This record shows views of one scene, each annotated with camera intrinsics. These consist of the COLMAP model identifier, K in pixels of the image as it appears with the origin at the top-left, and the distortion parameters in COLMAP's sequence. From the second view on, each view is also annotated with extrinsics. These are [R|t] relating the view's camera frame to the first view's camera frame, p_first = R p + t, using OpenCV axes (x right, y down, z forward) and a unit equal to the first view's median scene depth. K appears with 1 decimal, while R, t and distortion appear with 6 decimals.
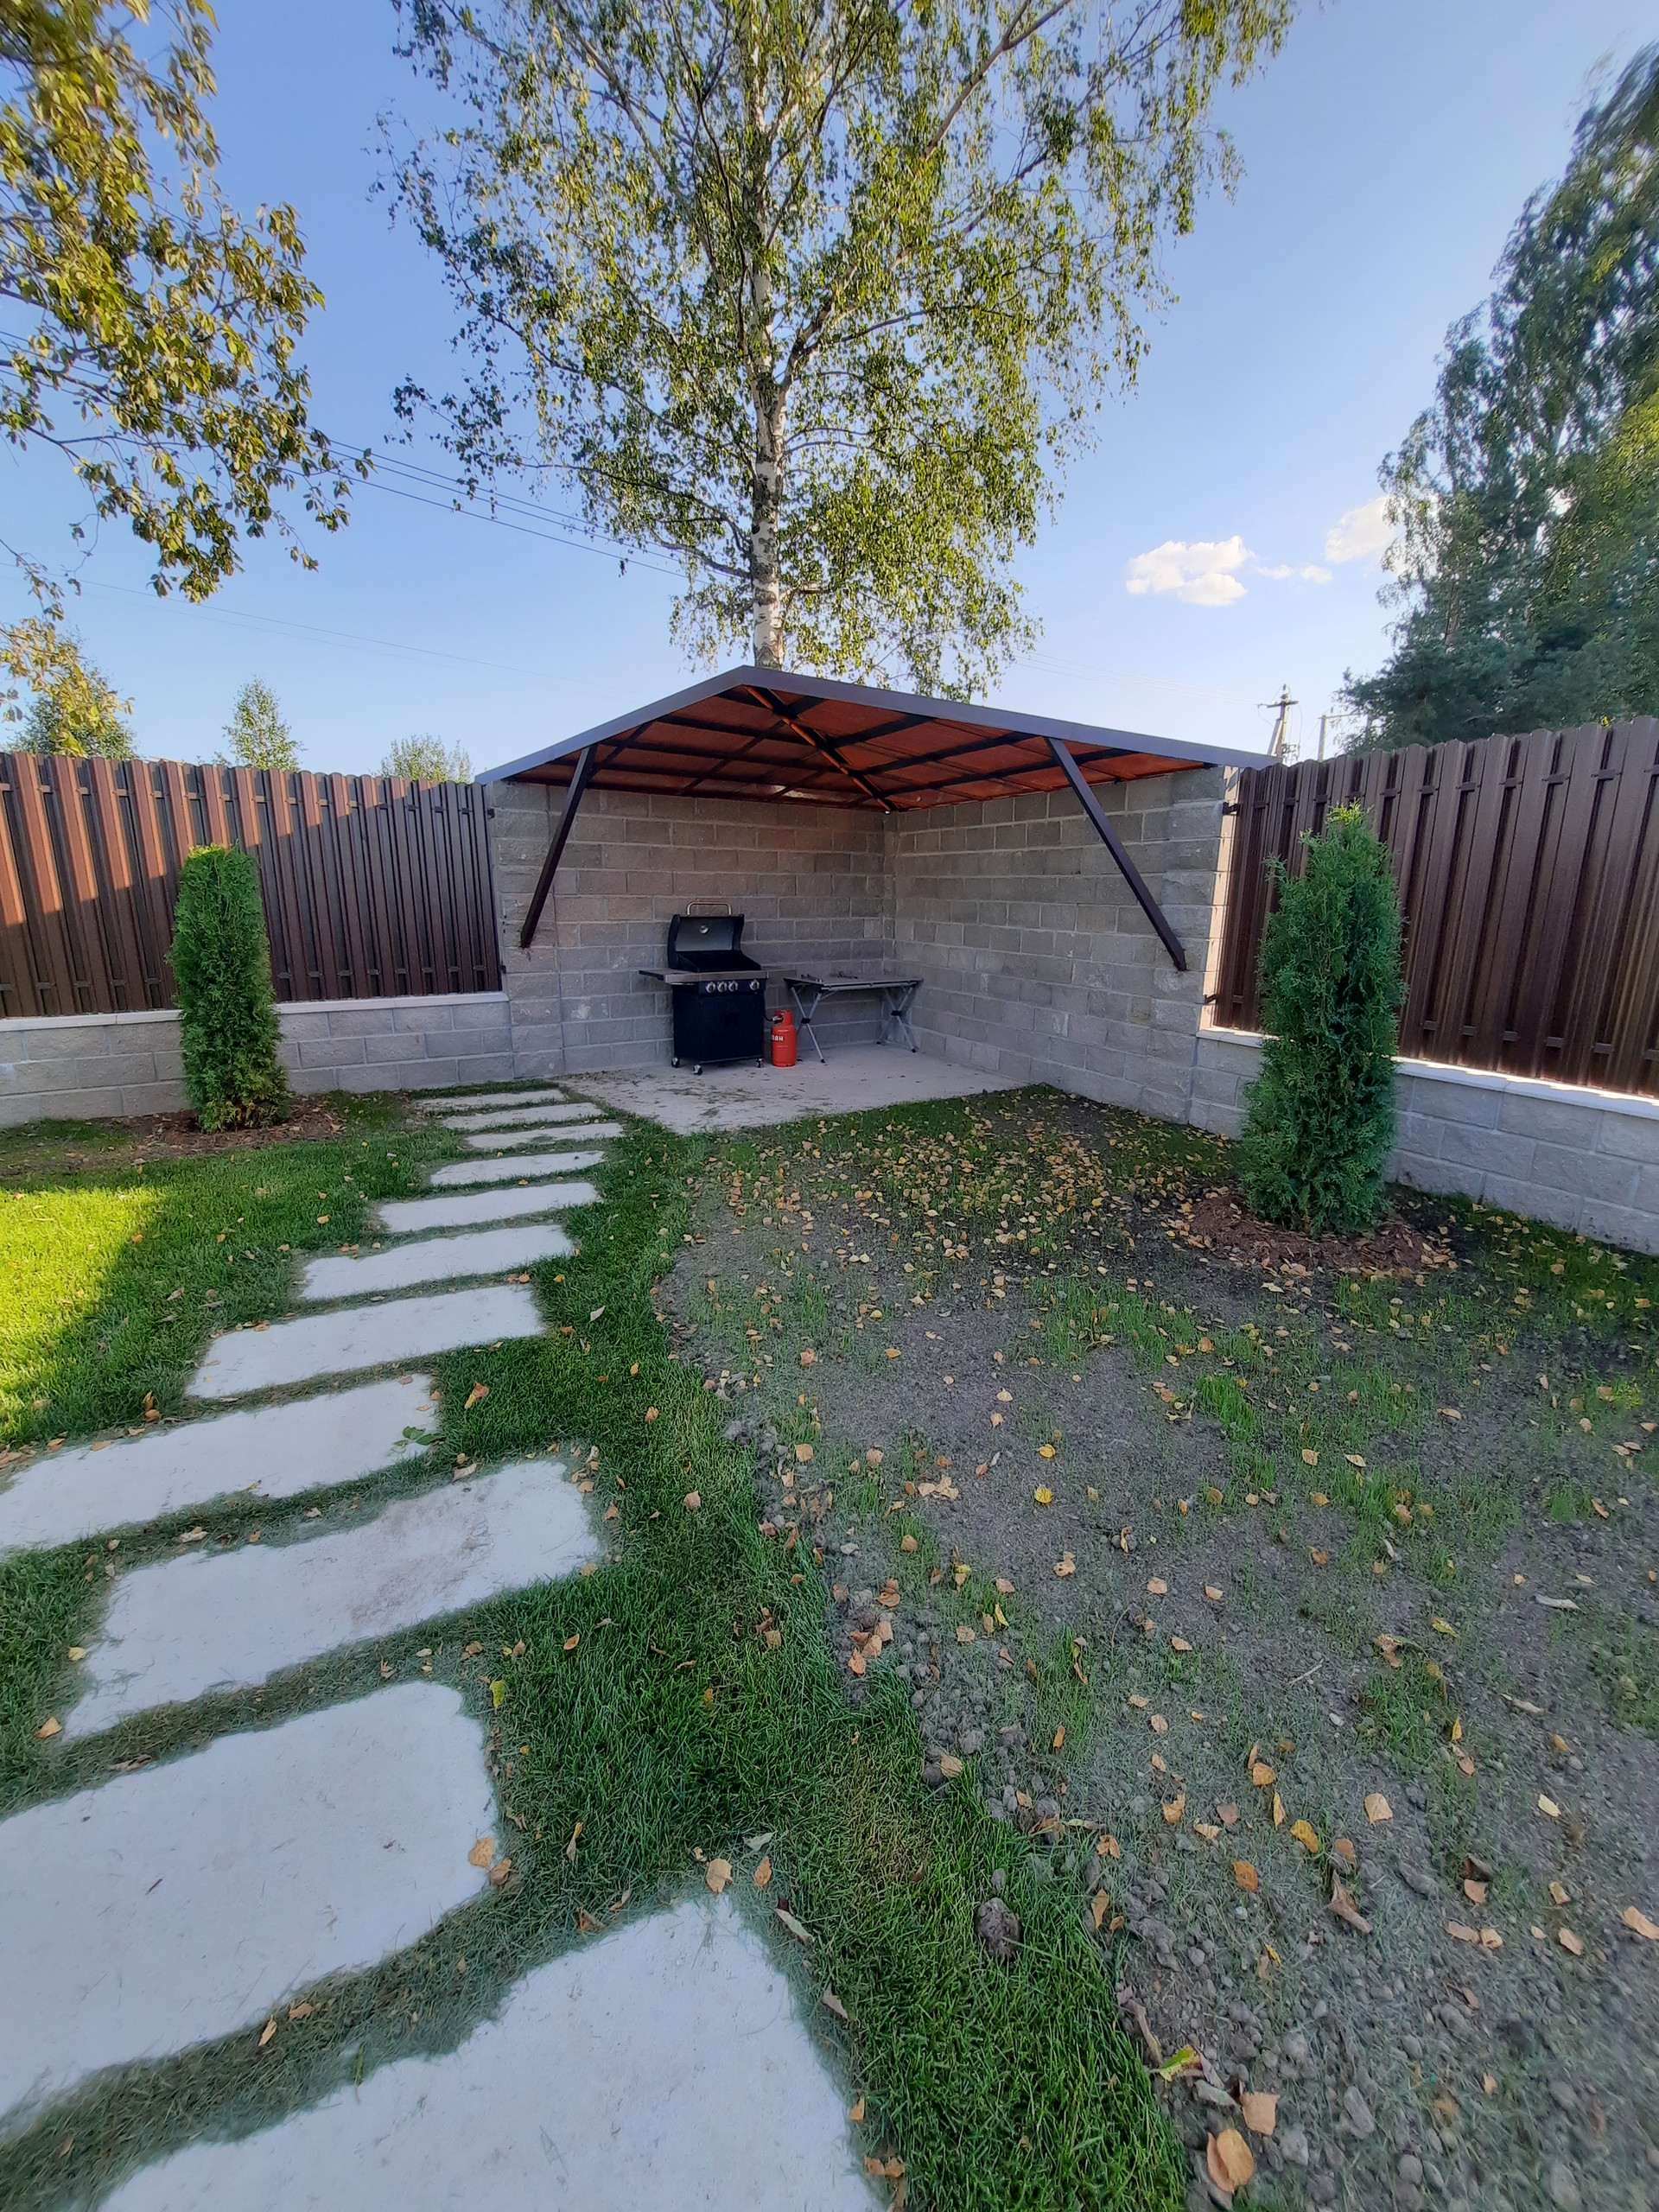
lens RADIAL K [[887.3, 0, 829.5], [0, 887.3, 1106.0], [0, 0, 1]] dist [-0.000271, -0.000291]
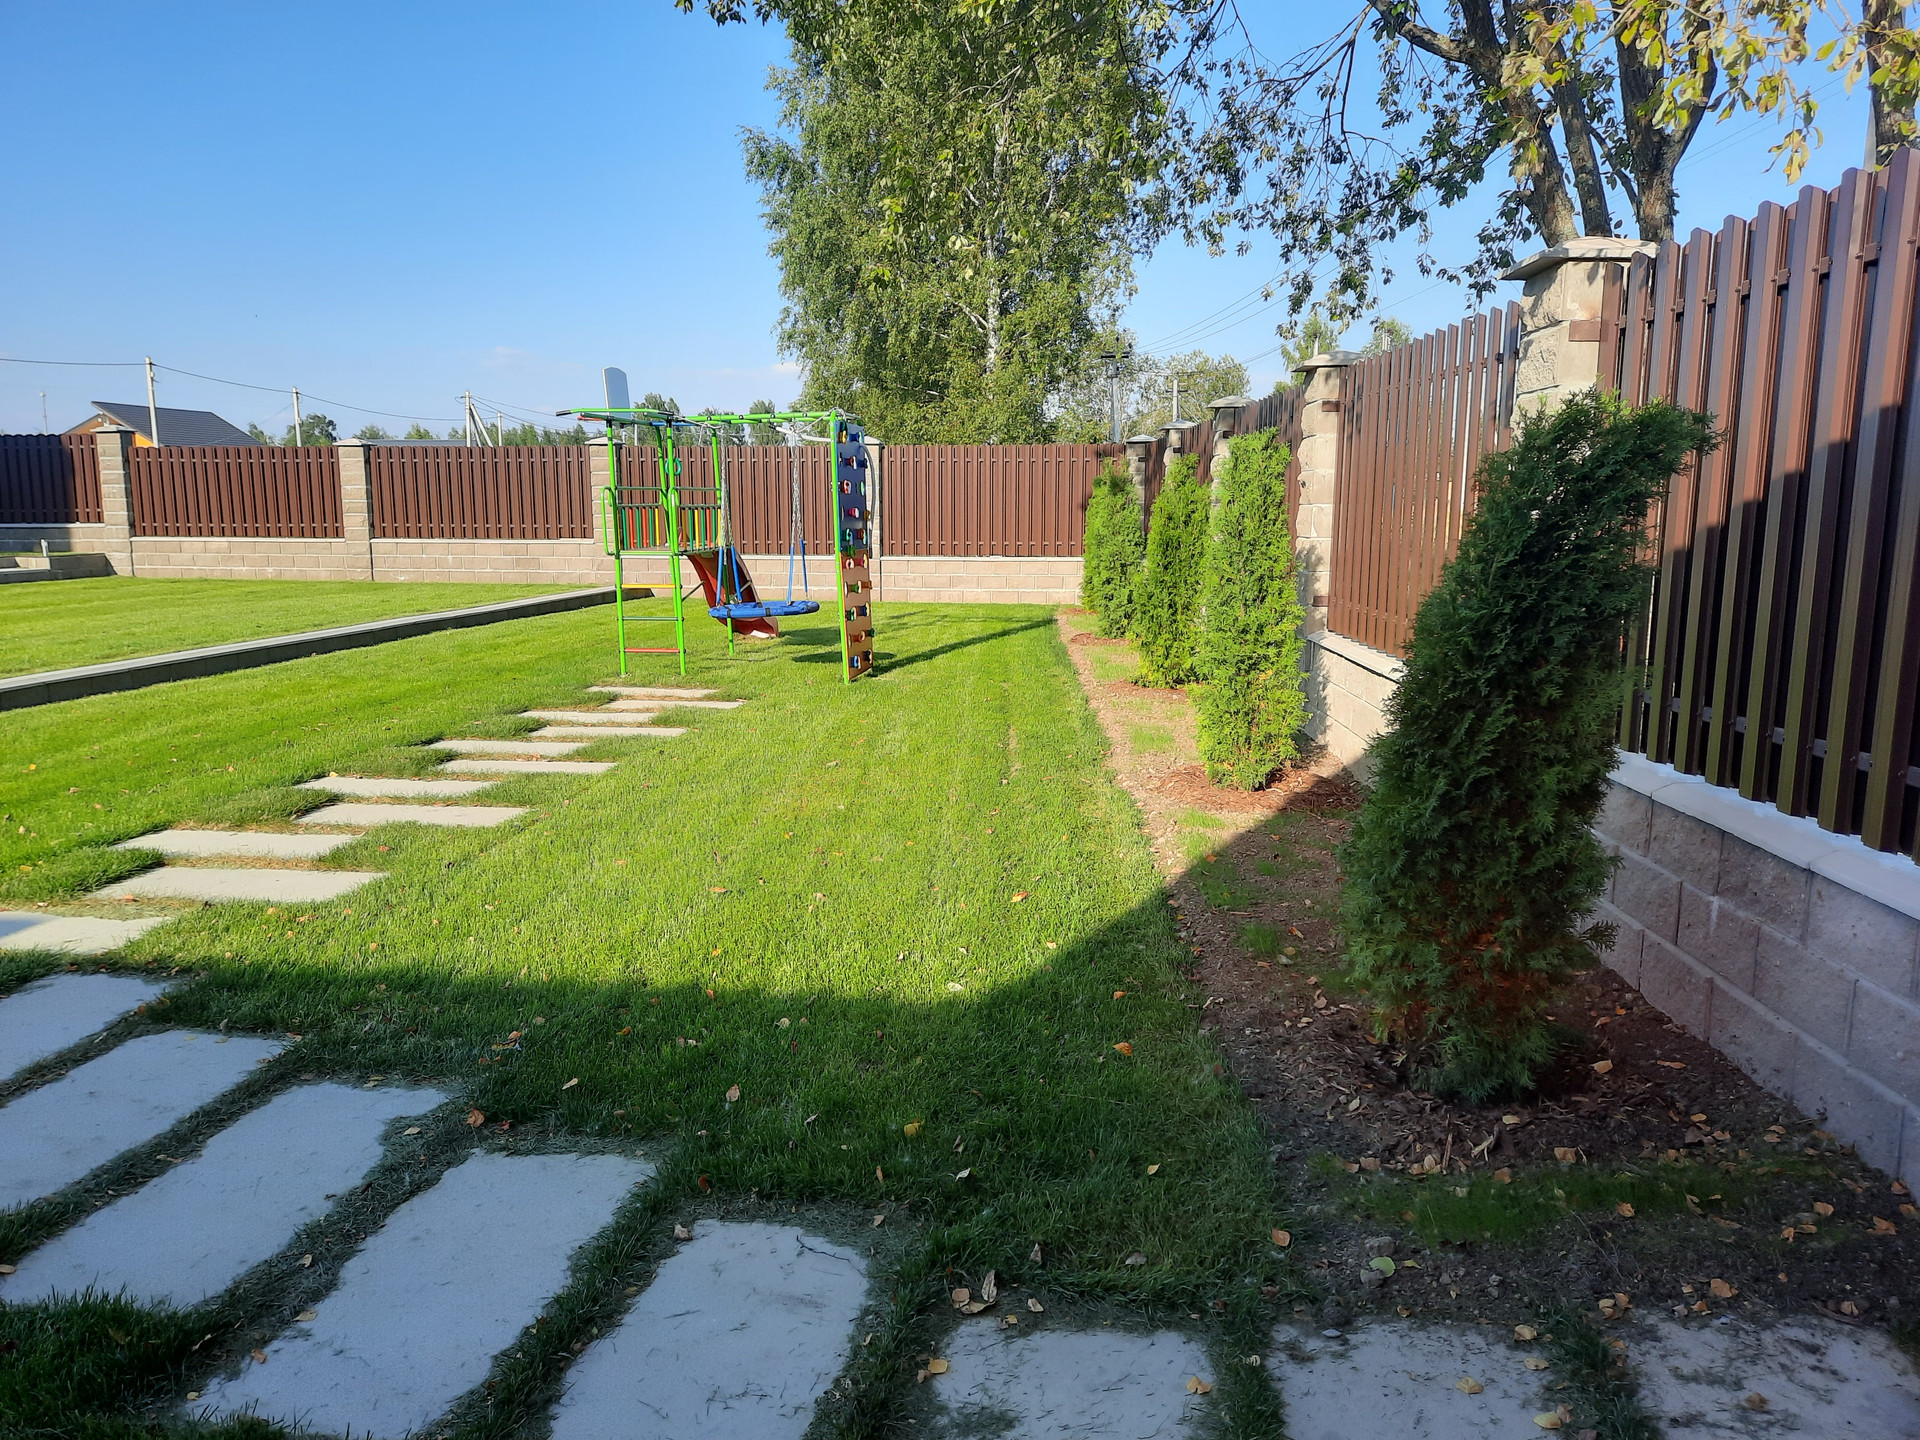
lens RADIAL K [[1408.2, 0, 960.0], [0, 1408.2, 720.0], [0, 0, 1]] dist [0.070992, -0.040914]
pose [[-0.585386, 0.115043, -0.802551, -0.028861], [-0.193897, 0.941291, 0.276360, -0.421859], [0.787227, 0.317390, -0.528713, 1.770593]]
